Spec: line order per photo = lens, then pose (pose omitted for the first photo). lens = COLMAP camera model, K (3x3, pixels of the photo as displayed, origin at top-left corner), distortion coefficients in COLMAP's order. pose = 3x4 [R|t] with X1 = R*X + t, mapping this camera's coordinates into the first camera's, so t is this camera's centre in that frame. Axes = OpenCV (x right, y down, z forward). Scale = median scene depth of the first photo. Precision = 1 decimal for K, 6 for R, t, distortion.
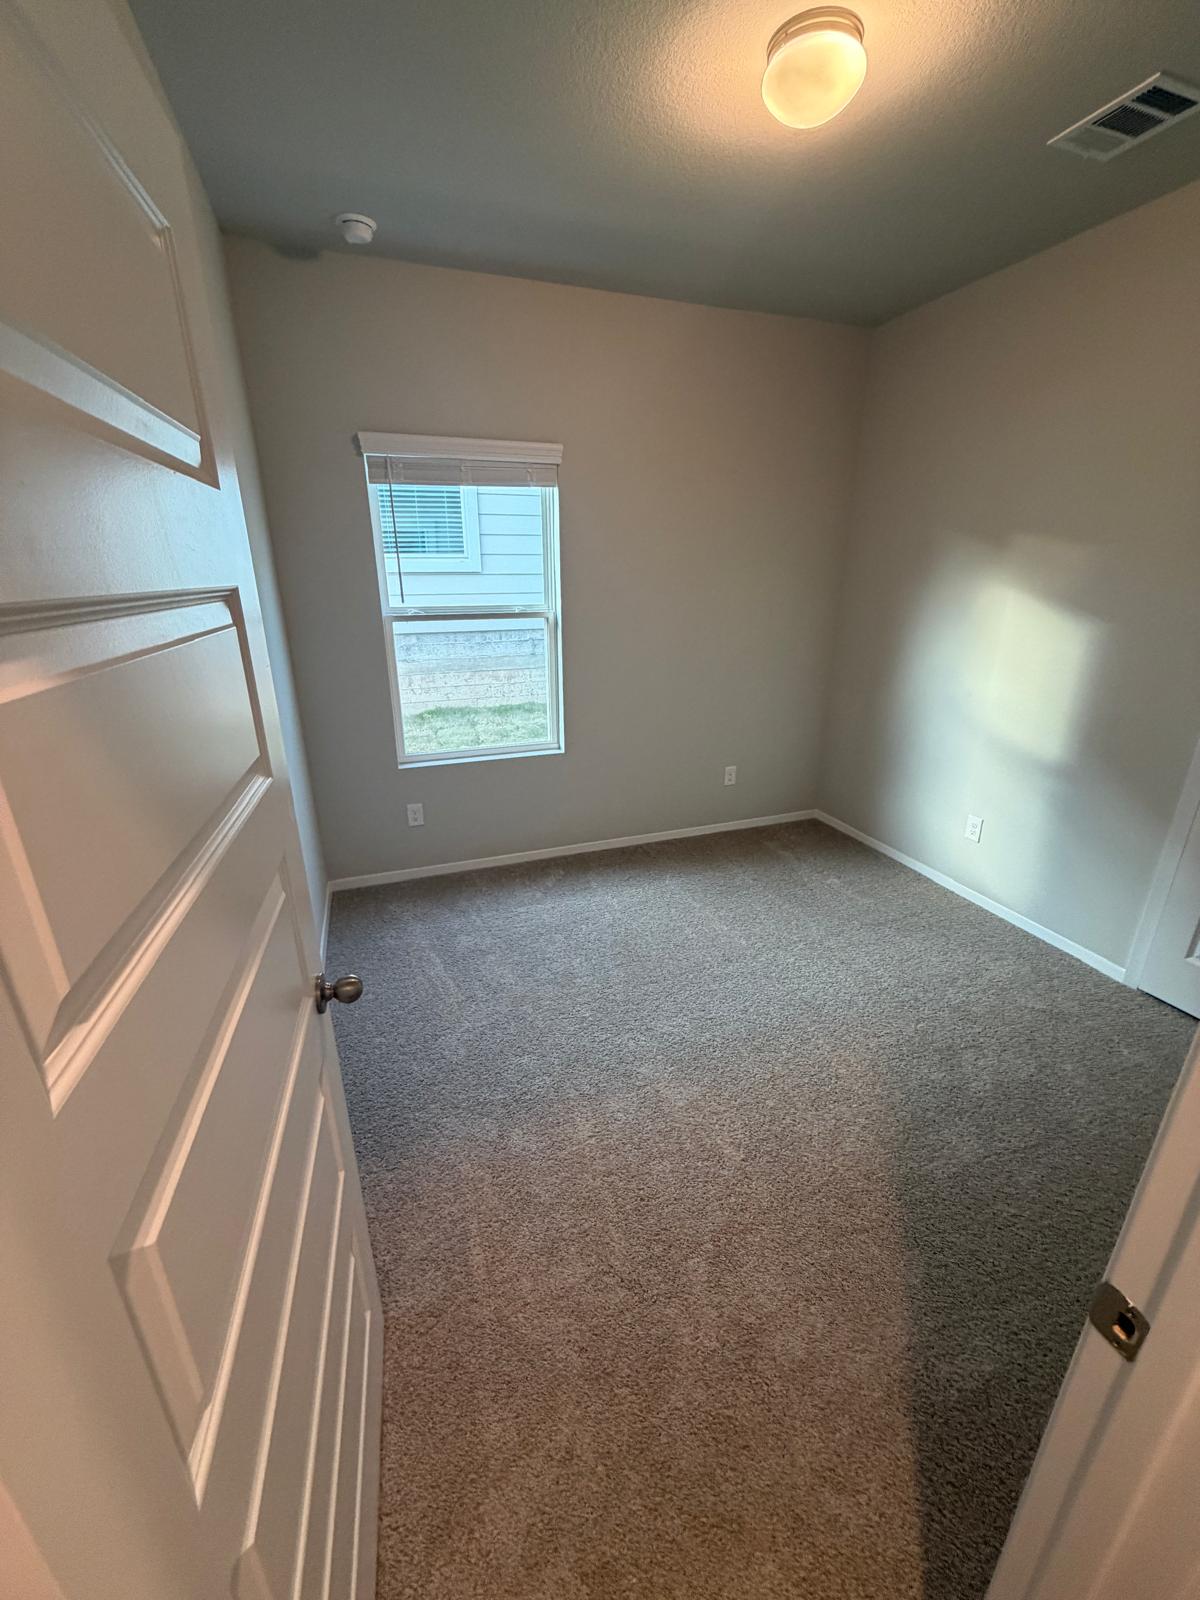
lens RADIAL K [[642.3, 0, 601.1], [0, 642.3, 794.7], [0, 0, 1]] dist [-0.001460, 0.000105]
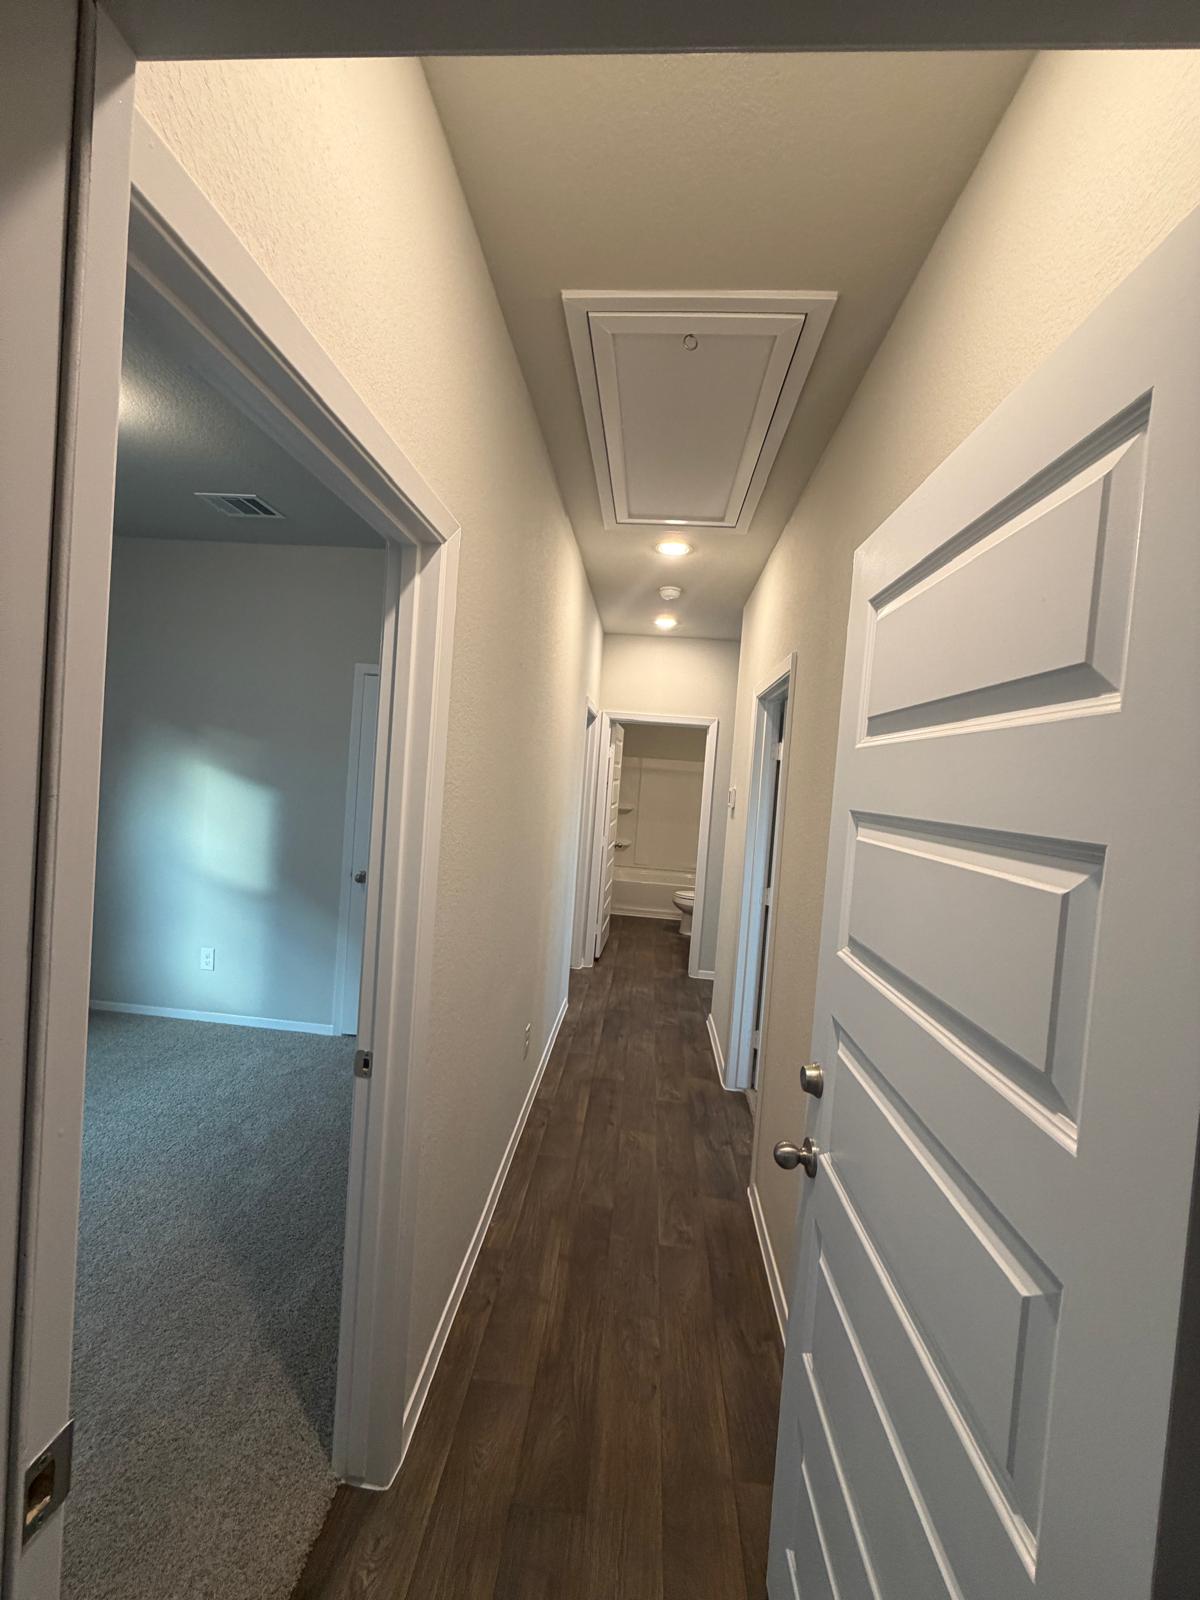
lens RADIAL K [[642.3, 0, 601.1], [0, 642.3, 794.7], [0, 0, 1]] dist [-0.001460, 0.000105]
pose [[0.418029, 0.000896, 0.908433, -0.240275], [0.235414, 0.965732, -0.109281, 0.075282], [-0.877401, 0.259540, 0.403493, -0.242172]]
